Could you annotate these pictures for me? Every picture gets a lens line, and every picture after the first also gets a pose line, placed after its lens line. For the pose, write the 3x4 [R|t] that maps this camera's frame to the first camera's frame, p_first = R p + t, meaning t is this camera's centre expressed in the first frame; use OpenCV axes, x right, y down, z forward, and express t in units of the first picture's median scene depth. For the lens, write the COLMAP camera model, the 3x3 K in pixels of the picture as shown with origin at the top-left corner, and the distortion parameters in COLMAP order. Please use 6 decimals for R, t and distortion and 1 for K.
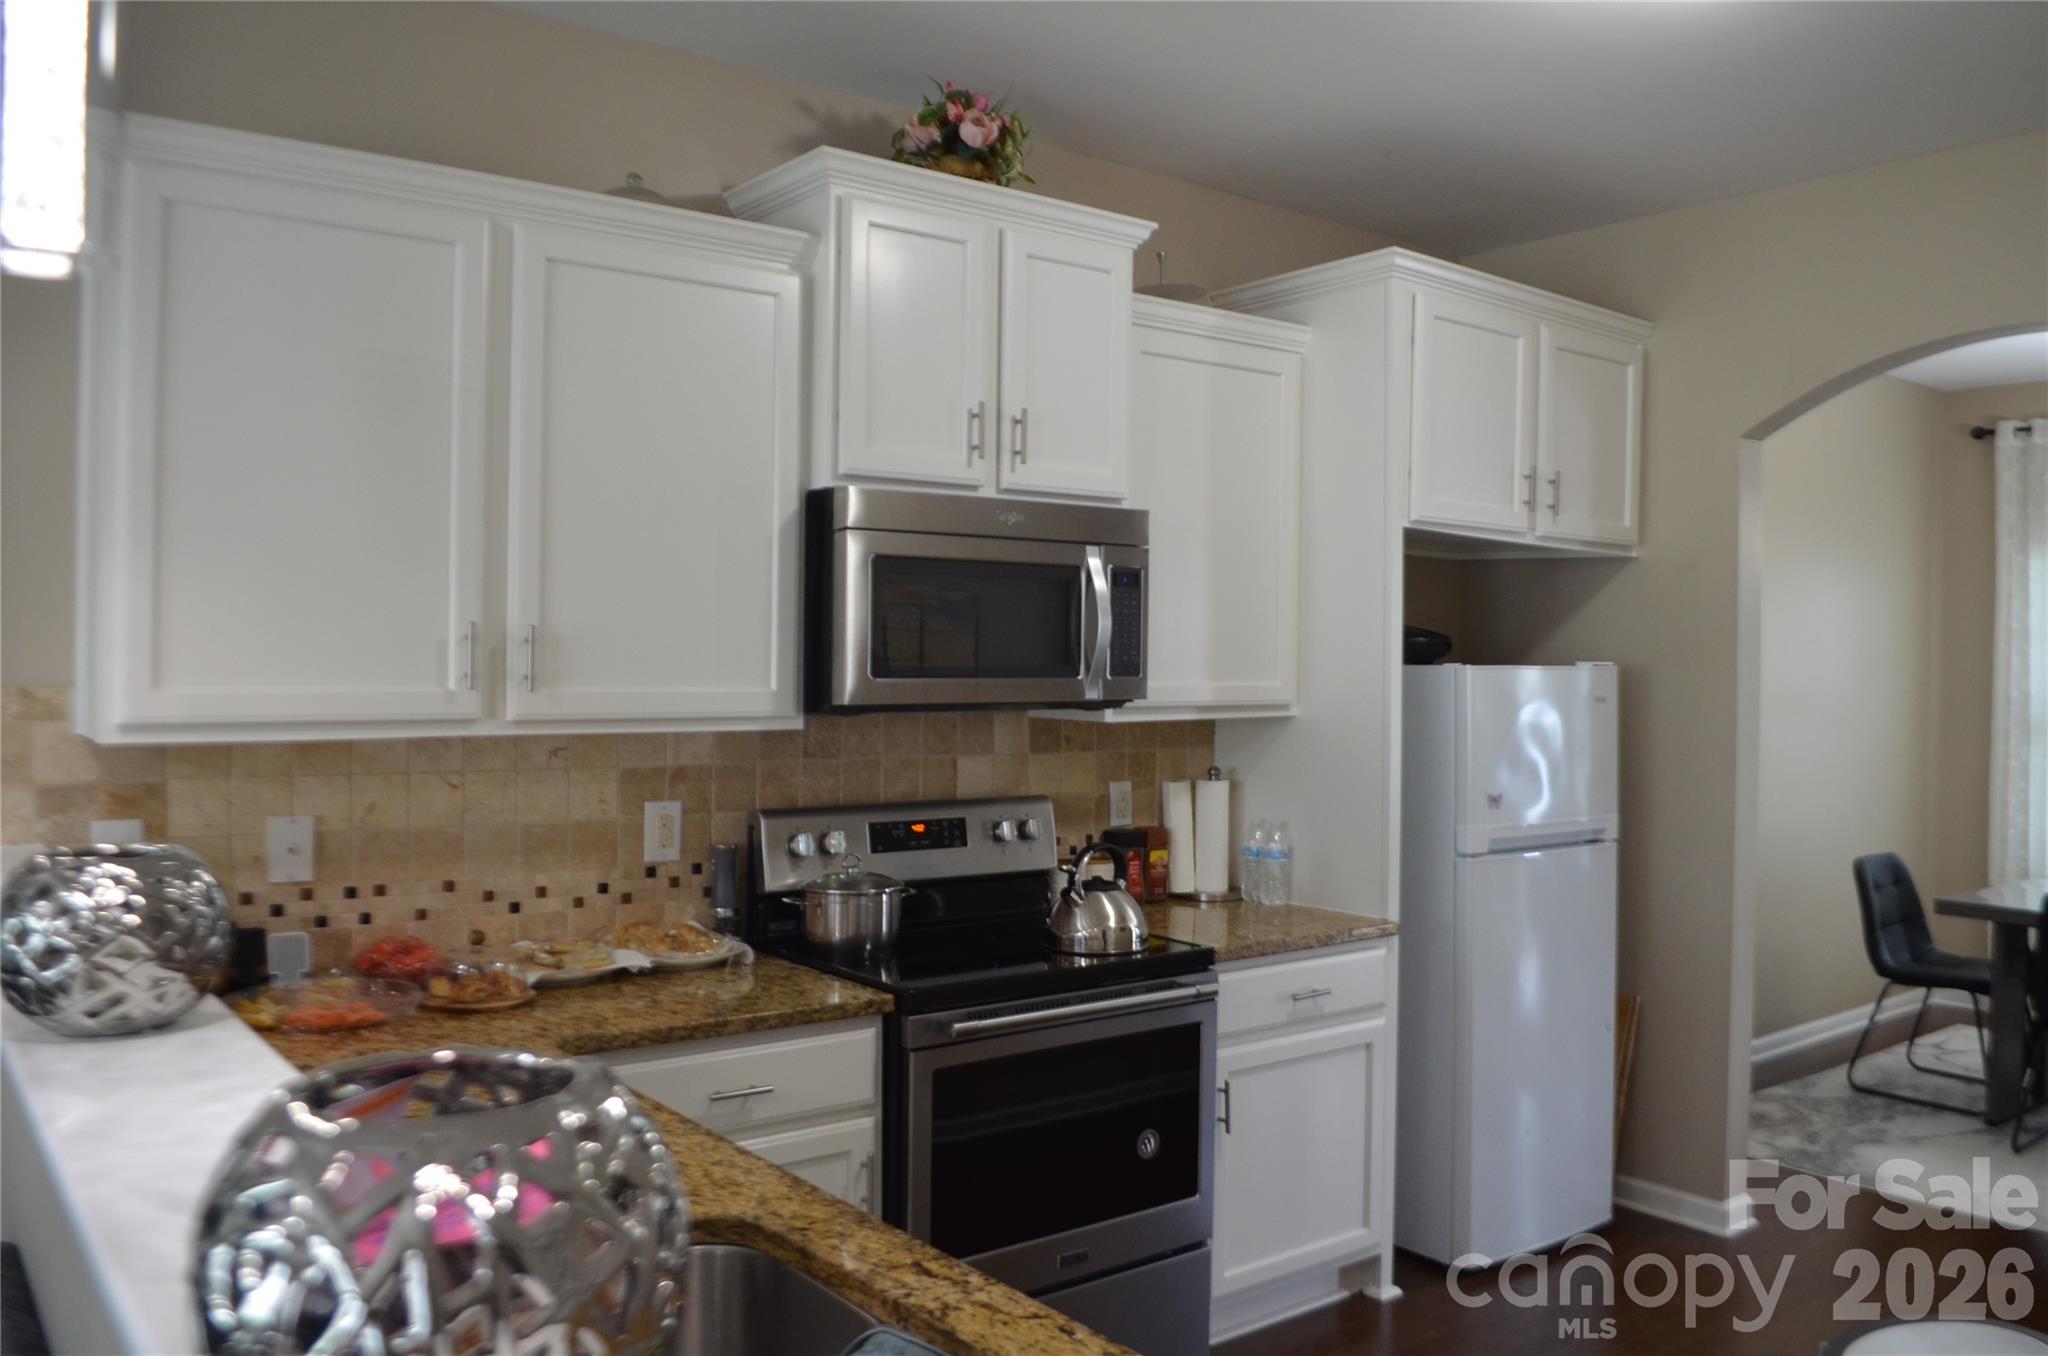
lens RADIAL K [[1608.0, 0, 1053.0], [0, 1608.0, 677.6], [0, 0, 1]] dist [-0.084013, 0.017737]
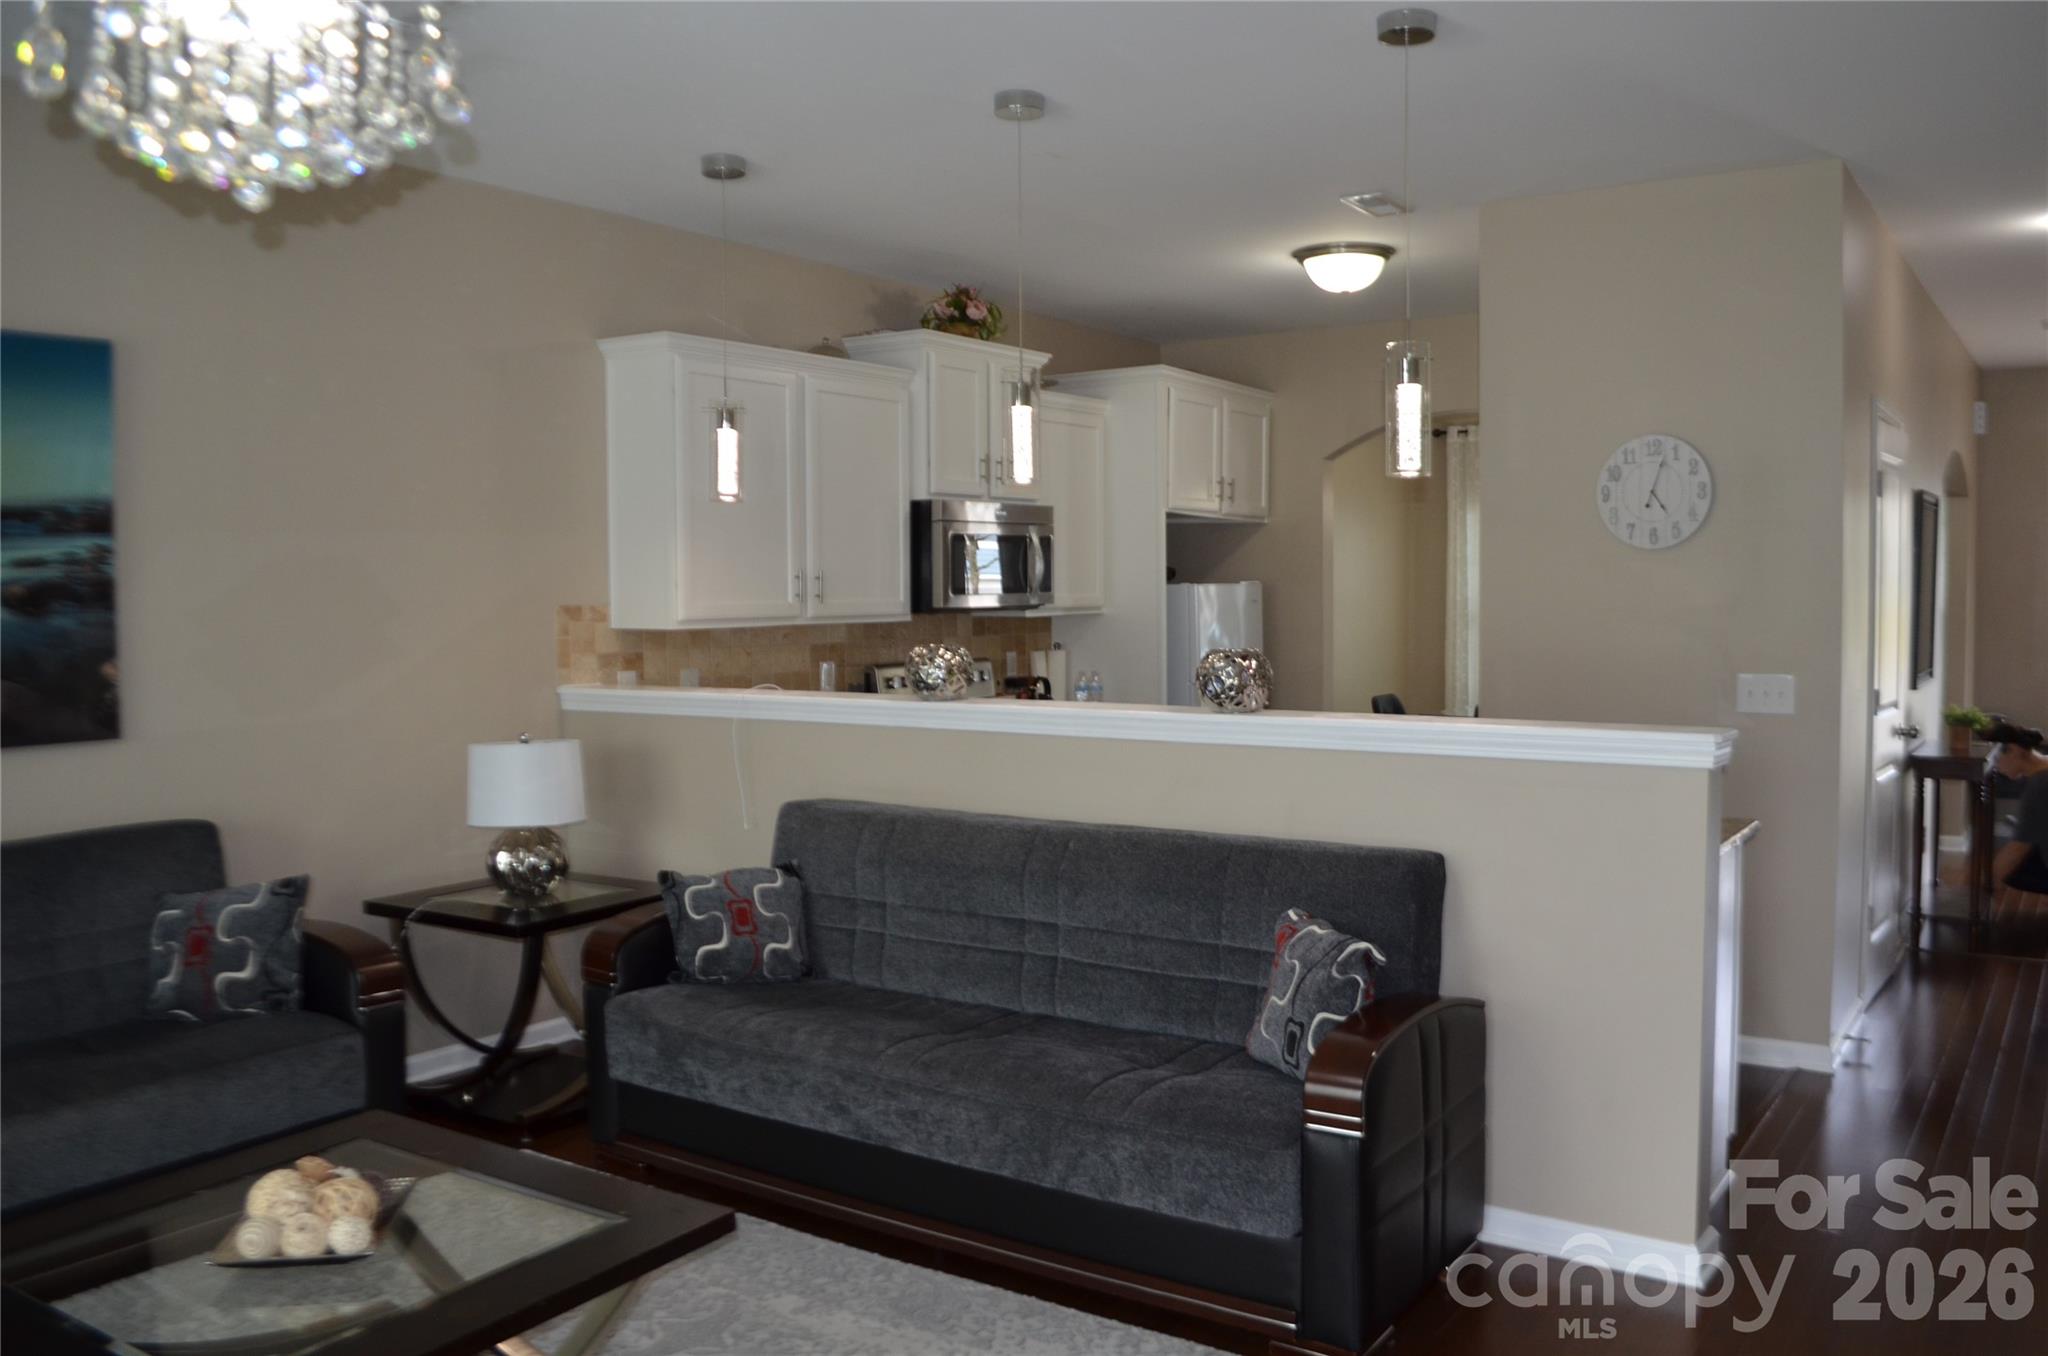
lens RADIAL K [[1608.0, 0, 1041.7], [0, 1608.0, 686.4], [0, 0, 1]] dist [-0.084013, 0.017737]
pose [[0.956268, -0.036387, 0.290218, -0.539676], [0.022186, 0.998397, 0.052074, 0.012235], [-0.291648, -0.043359, 0.955543, -0.883578]]
